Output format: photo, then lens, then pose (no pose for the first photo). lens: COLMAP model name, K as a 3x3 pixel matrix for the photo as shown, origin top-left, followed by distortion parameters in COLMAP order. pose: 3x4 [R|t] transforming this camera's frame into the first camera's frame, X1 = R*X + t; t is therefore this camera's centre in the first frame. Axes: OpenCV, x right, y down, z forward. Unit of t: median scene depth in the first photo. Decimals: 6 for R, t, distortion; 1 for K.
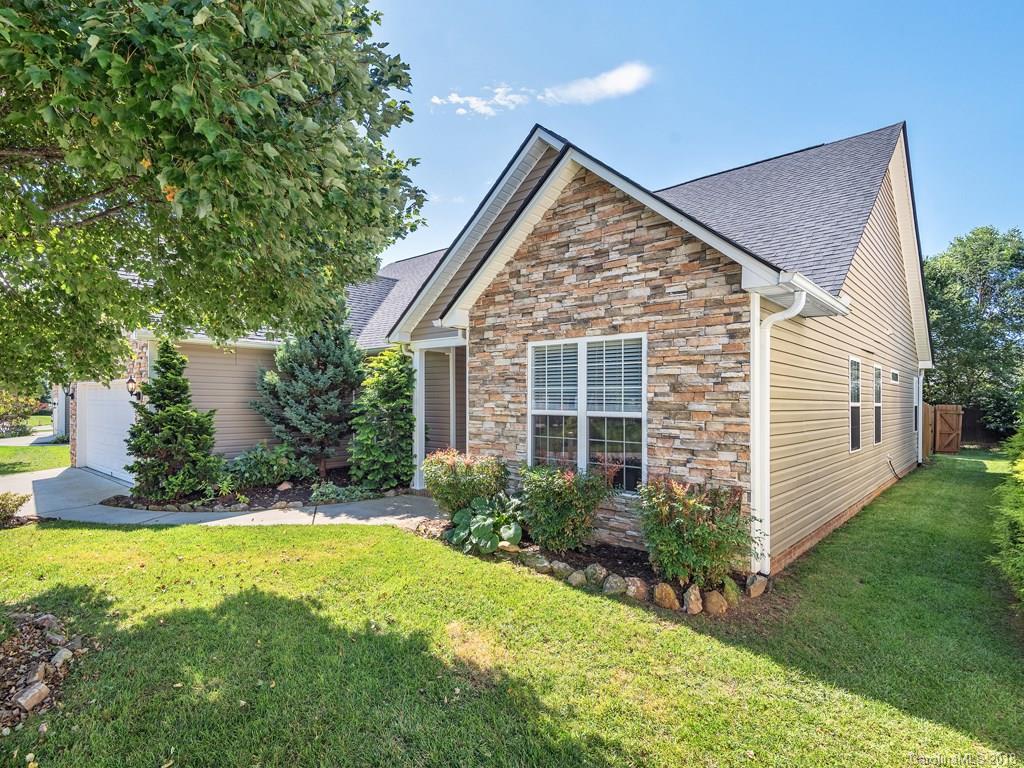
lens RADIAL K [[543.3, 0, 510.8], [0, 543.3, 390.3], [0, 0, 1]] dist [0.005146, -0.002104]
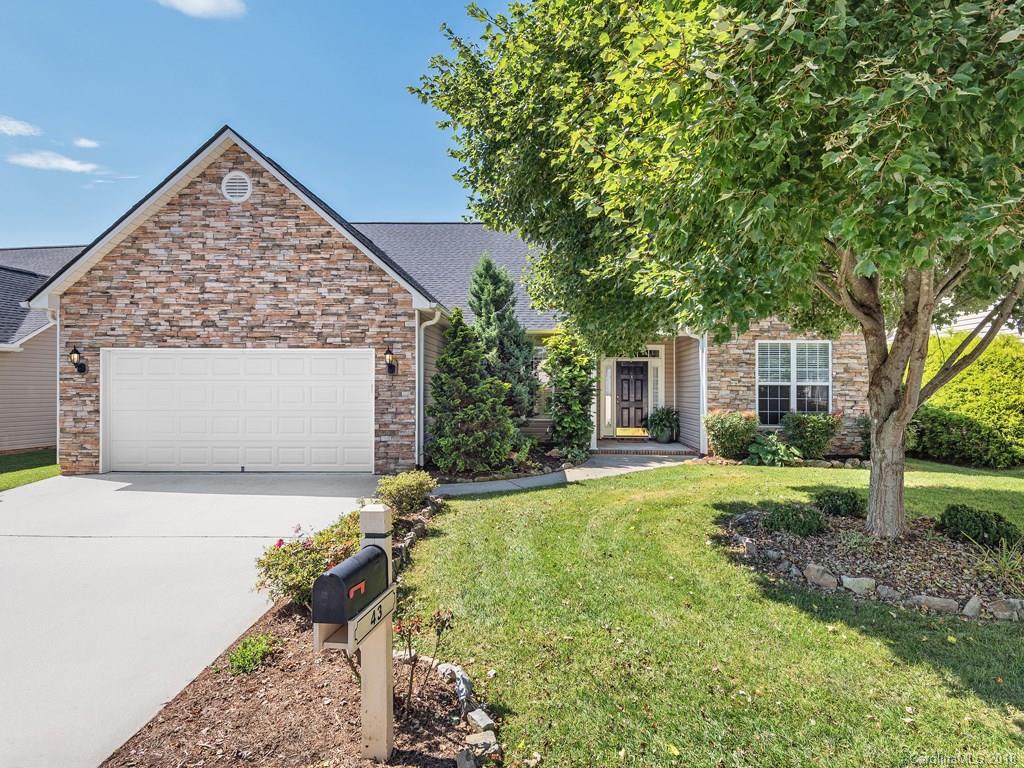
lens RADIAL K [[543.3, 0, 513.7], [0, 543.3, 381.4], [0, 0, 1]] dist [0.005146, -0.002104]
pose [[0.734905, -0.004768, 0.678154, -1.697020], [-0.011309, 0.999750, 0.019284, 0.011215], [-0.678076, -0.021841, 0.734667, 0.317786]]
